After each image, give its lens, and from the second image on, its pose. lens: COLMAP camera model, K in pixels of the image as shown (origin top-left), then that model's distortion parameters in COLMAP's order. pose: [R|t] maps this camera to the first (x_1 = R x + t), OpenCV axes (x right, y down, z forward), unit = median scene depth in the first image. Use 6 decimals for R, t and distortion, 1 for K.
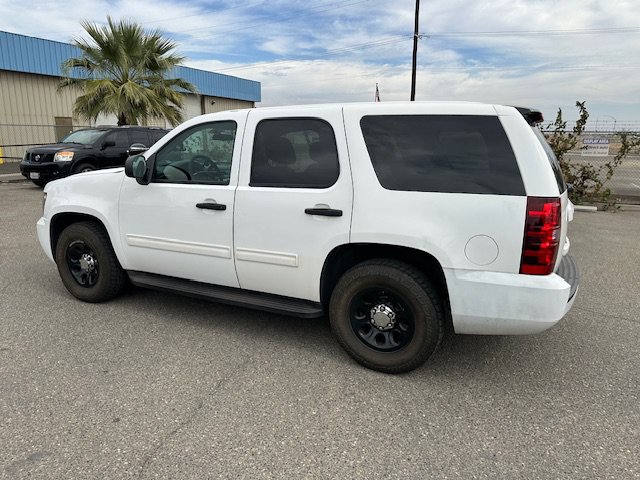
lens RADIAL K [[456.6, 0, 315.7], [0, 456.6, 233.5], [0, 0, 1]] dist [0.022591, -0.026140]
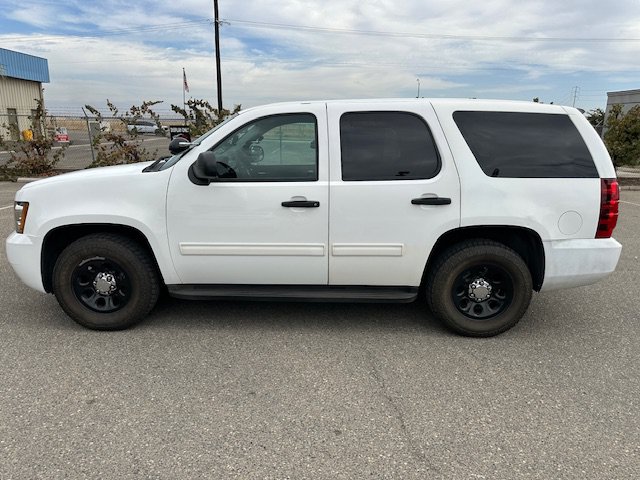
lens RADIAL K [[456.6, 0, 318.4], [0, 456.6, 242.5], [0, 0, 1]] dist [0.022591, -0.026140]
pose [[0.903167, -0.101527, 0.417110, -0.140877], [0.083590, 0.994625, 0.061100, -0.008039], [-0.421072, -0.020317, 0.906800, 0.027184]]
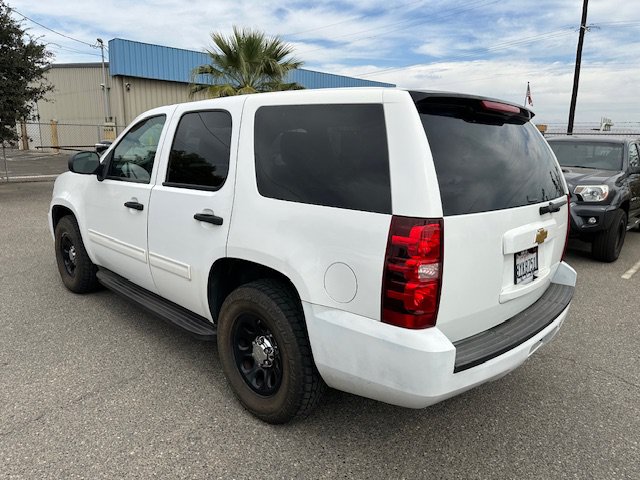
lens RADIAL K [[456.6, 0, 316.9], [0, 456.6, 230.9], [0, 0, 1]] dist [0.022591, -0.026140]
pose [[0.949937, 0.070148, -0.304464, 0.097720], [-0.074208, 0.997241, -0.001769, -0.007862], [0.303500, 0.024274, 0.952522, 0.049812]]
